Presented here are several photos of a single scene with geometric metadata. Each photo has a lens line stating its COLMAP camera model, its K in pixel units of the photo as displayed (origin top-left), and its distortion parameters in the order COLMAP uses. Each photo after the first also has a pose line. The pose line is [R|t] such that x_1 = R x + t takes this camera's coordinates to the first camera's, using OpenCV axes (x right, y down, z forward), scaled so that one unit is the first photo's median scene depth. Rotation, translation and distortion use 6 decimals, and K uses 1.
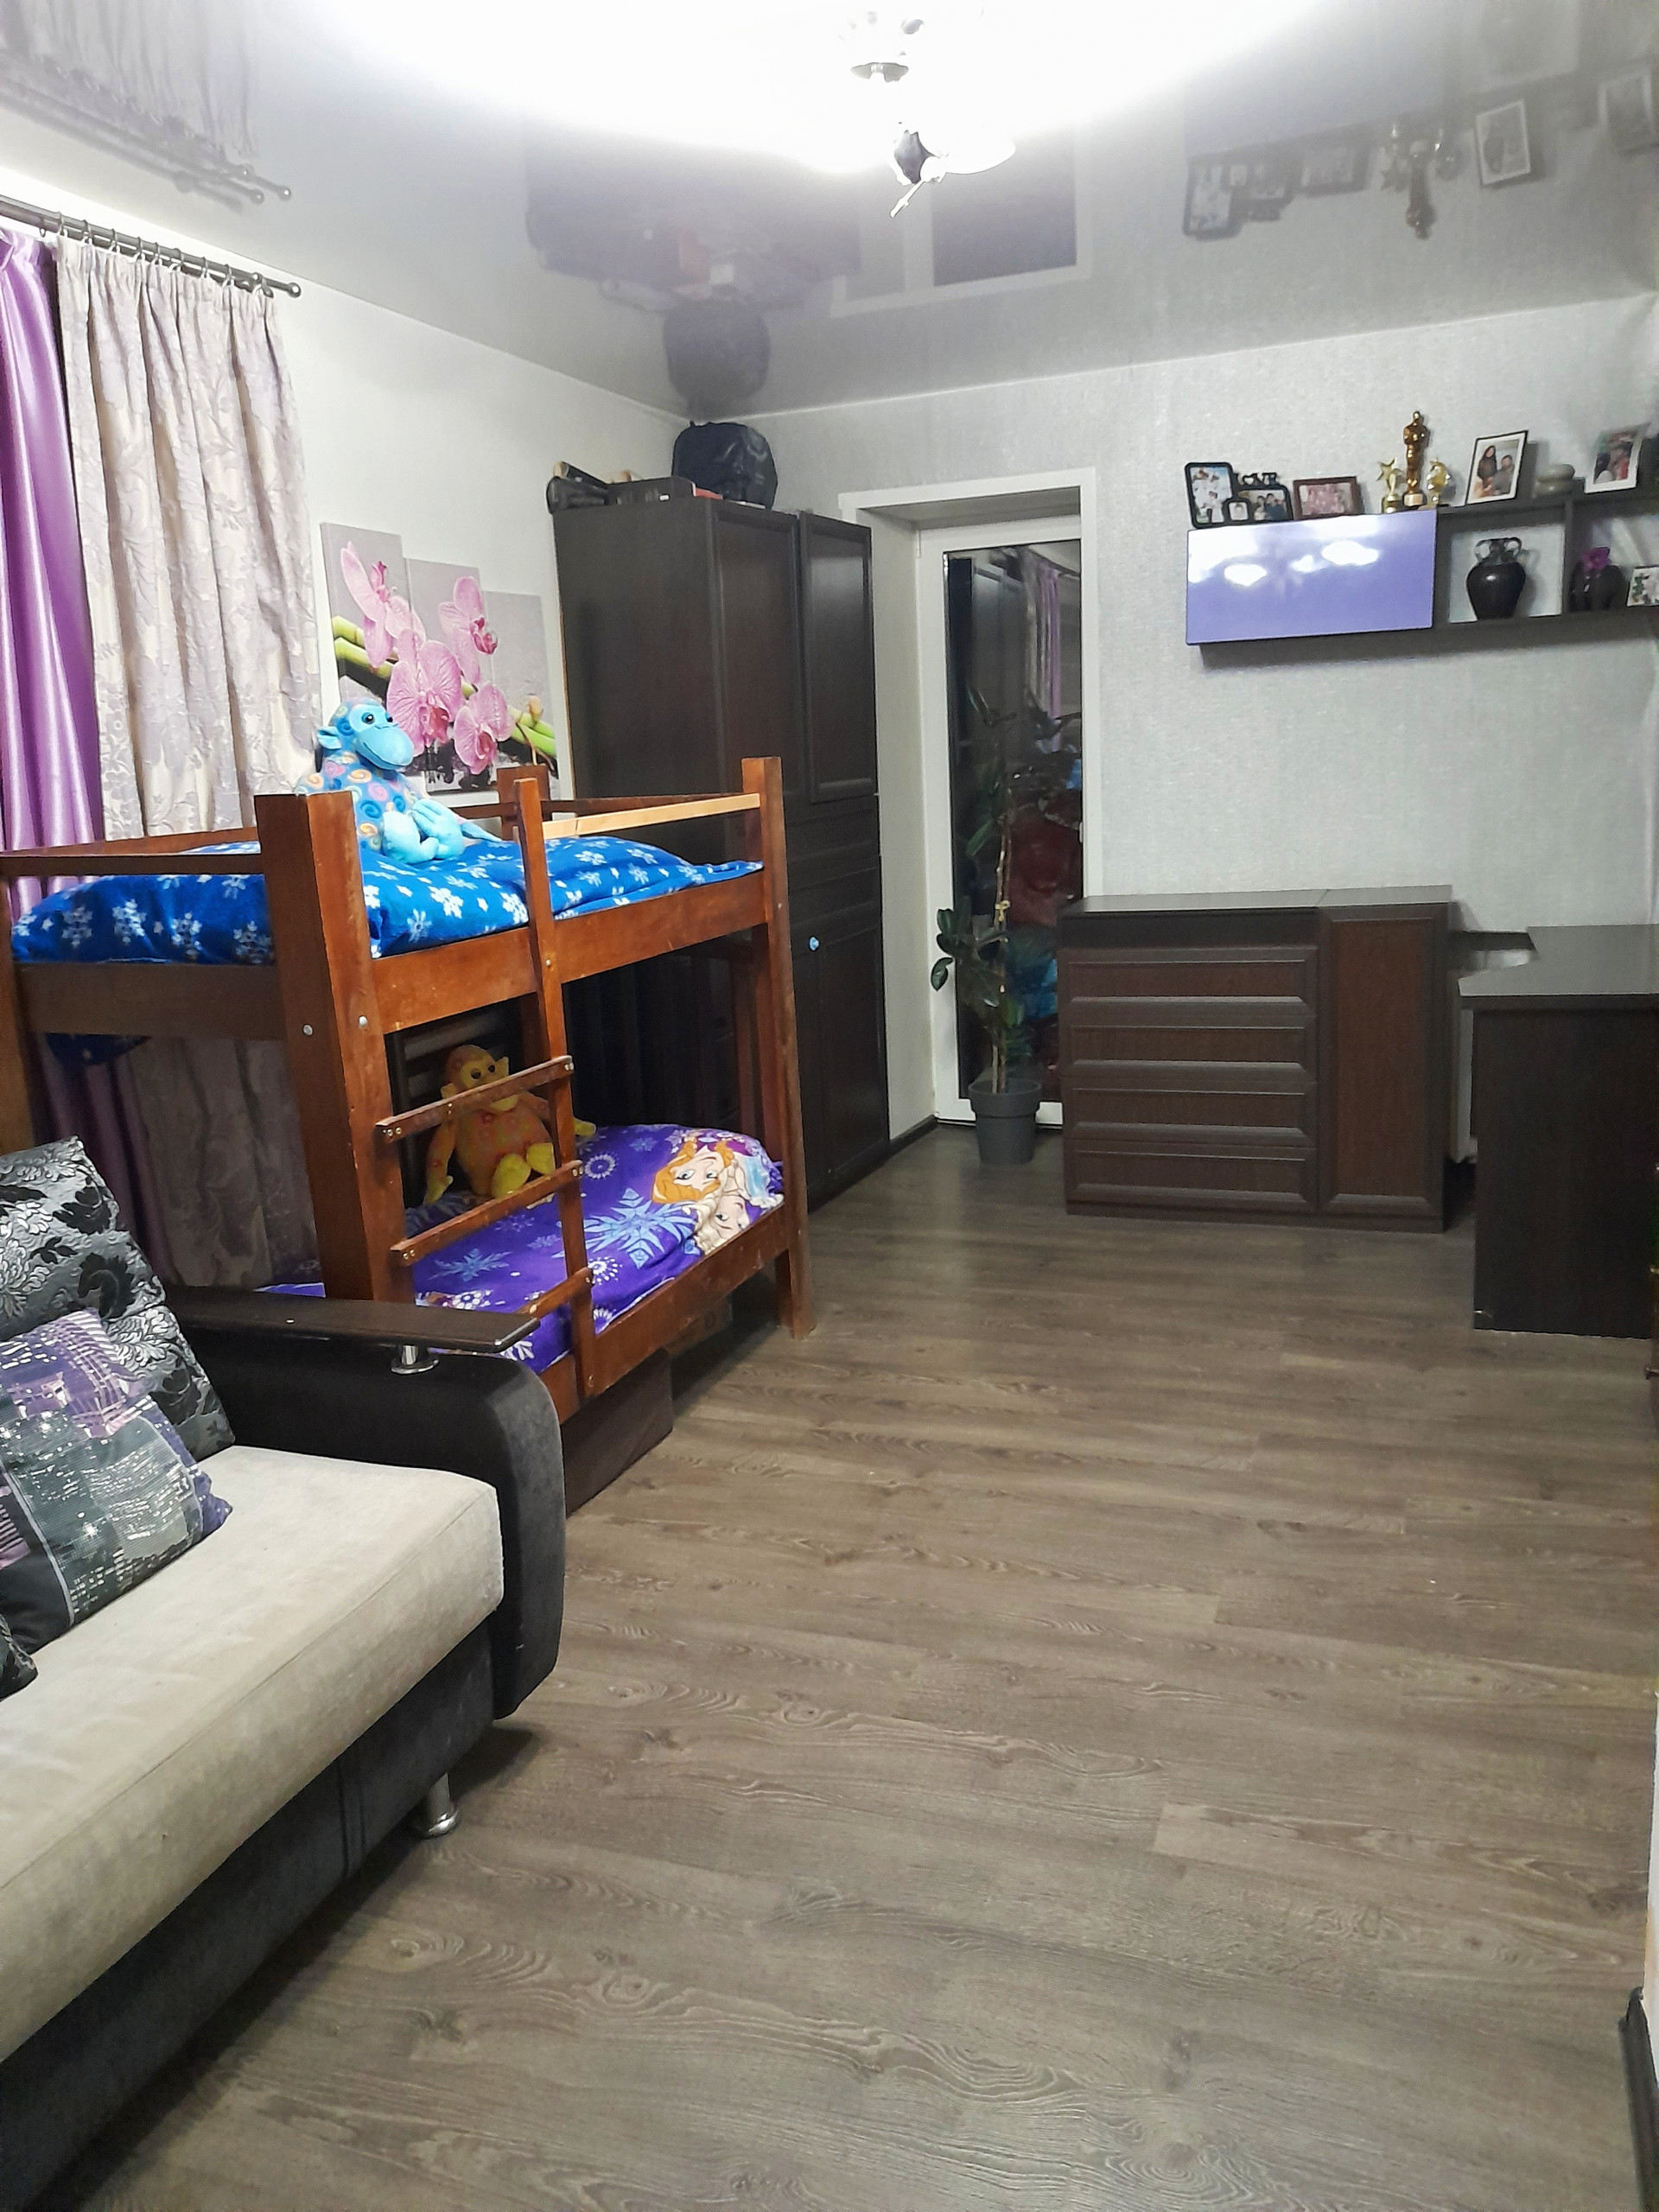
lens RADIAL K [[1630.2, 0, 821.2], [0, 1630.2, 1101.7], [0, 0, 1]] dist [0.052879, -0.020045]
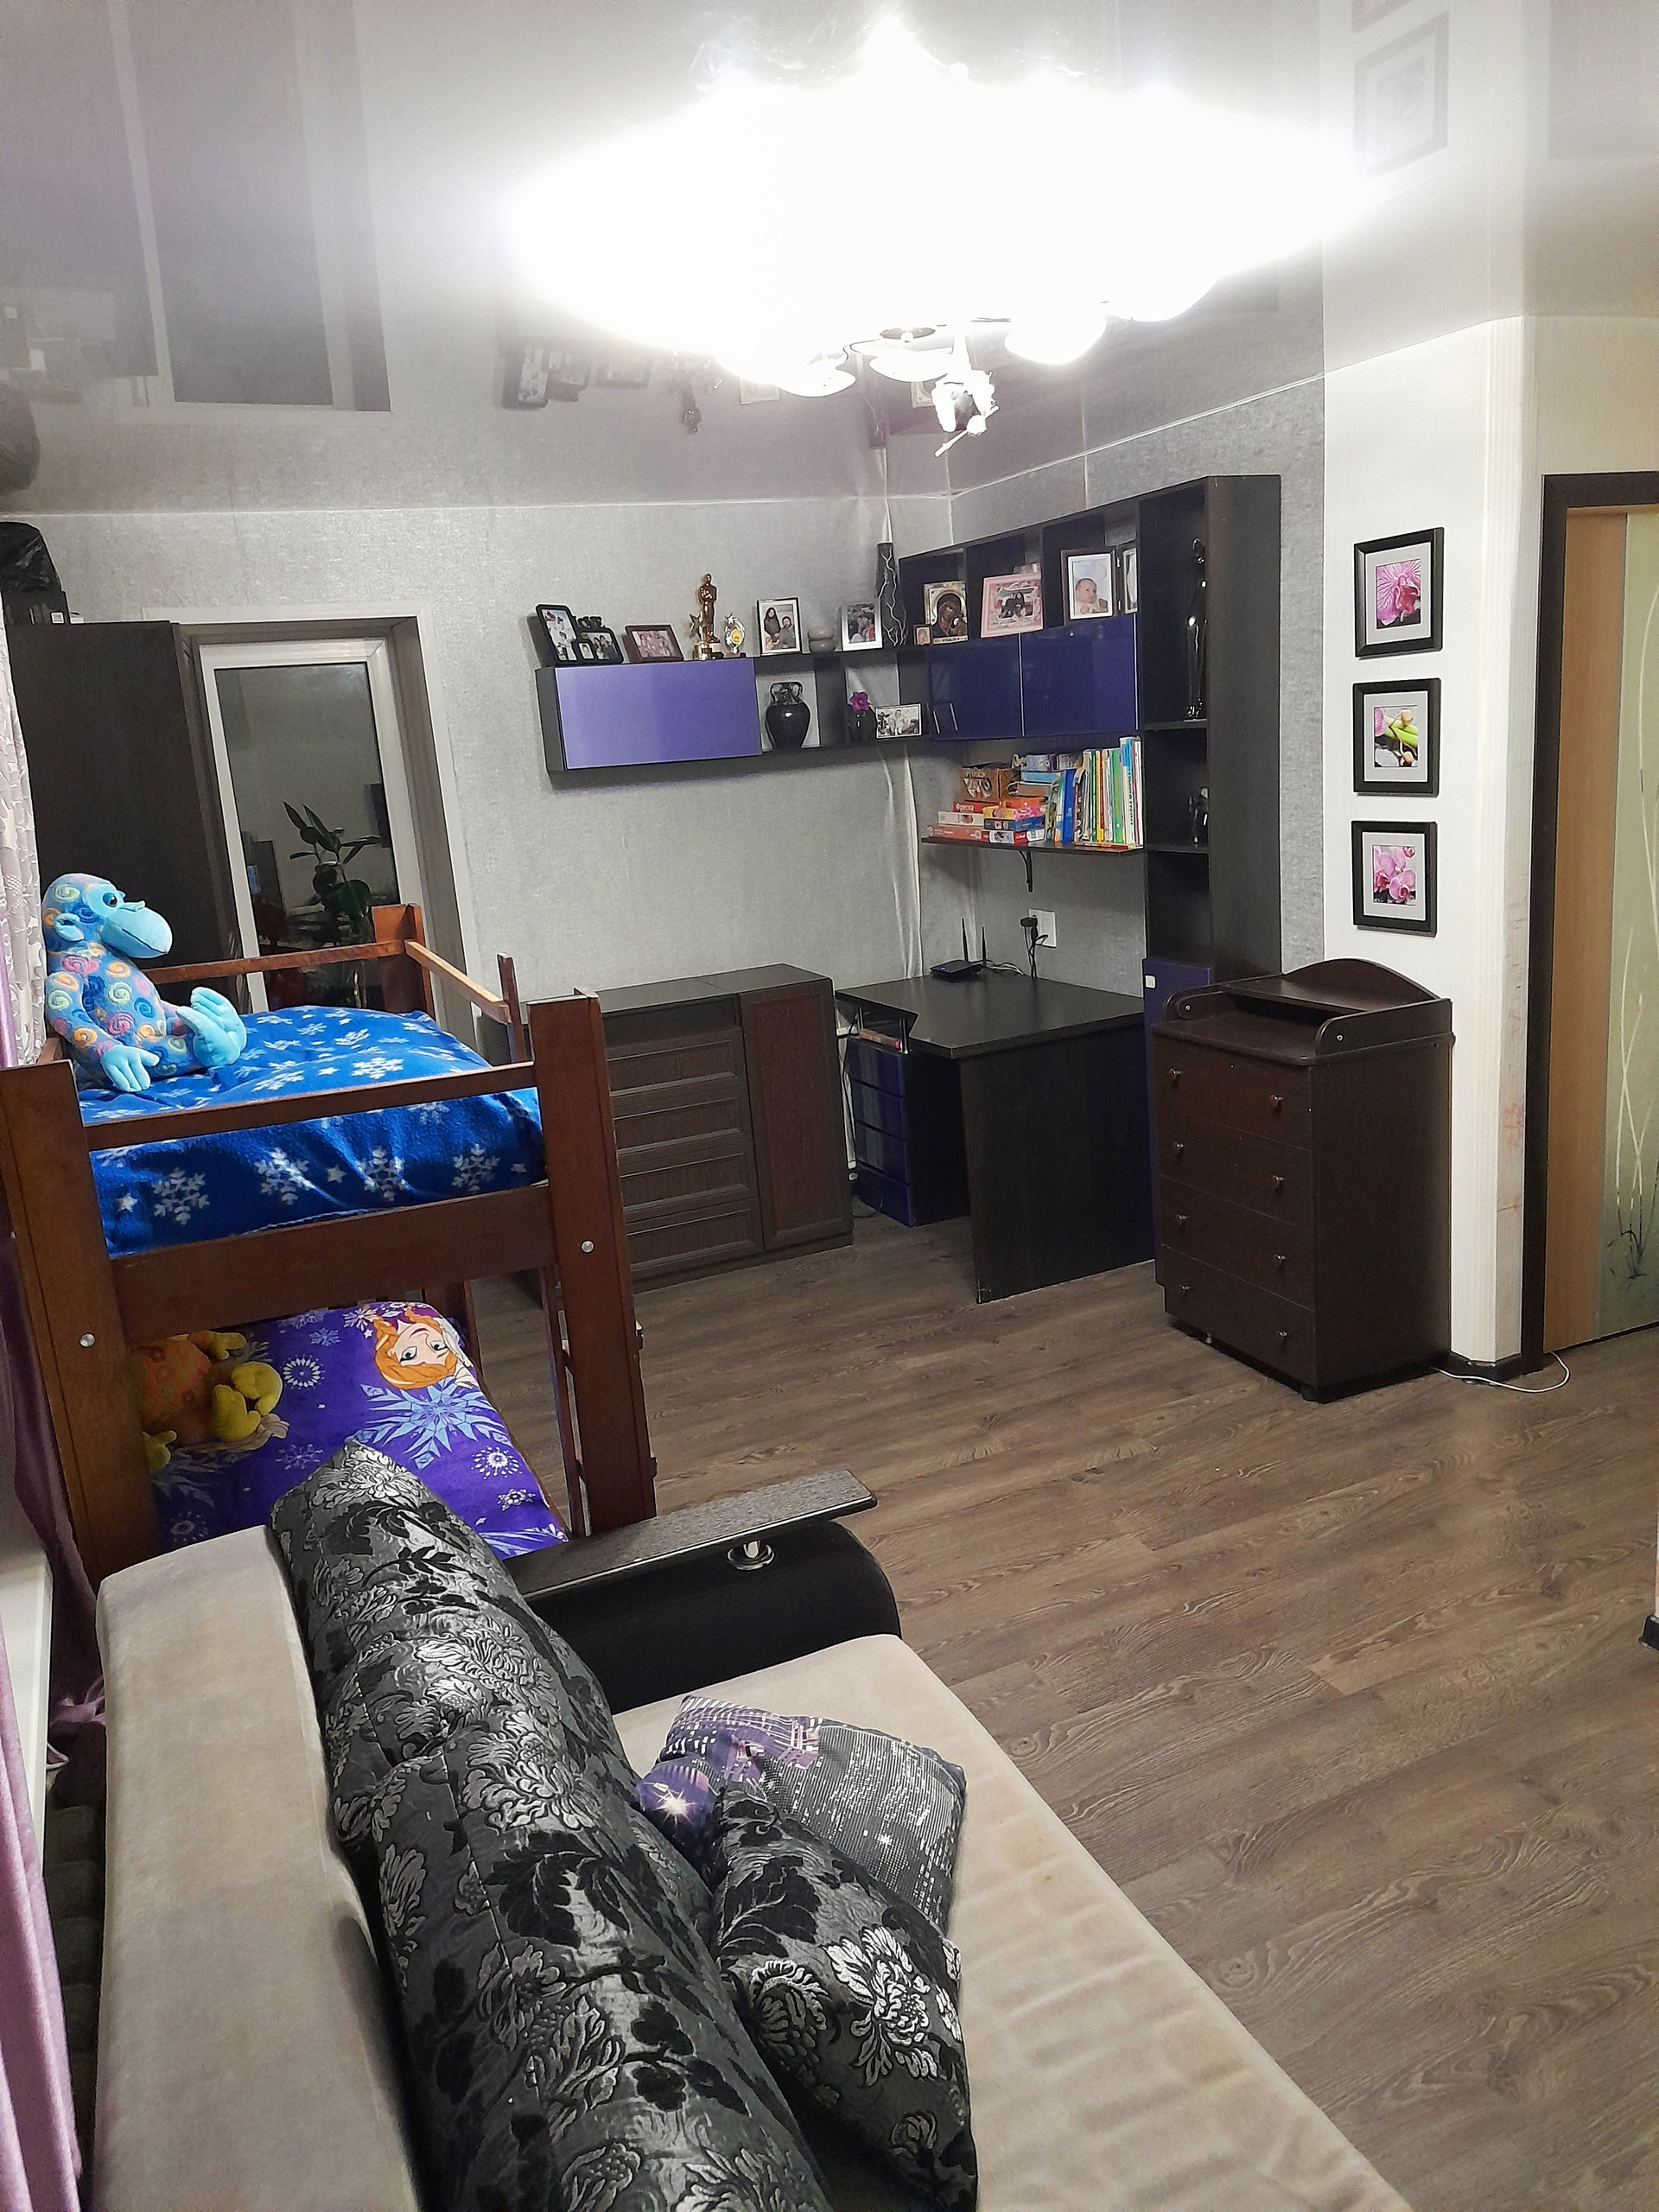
lens RADIAL K [[1630.2, 0, 821.8], [0, 1630.2, 1097.3], [0, 0, 1]] dist [0.052879, -0.020045]
pose [[0.711169, -0.162351, 0.684018, -0.585430], [0.193144, 0.980650, 0.031945, -0.091172], [-0.675969, 0.109396, 0.728765, 0.162283]]
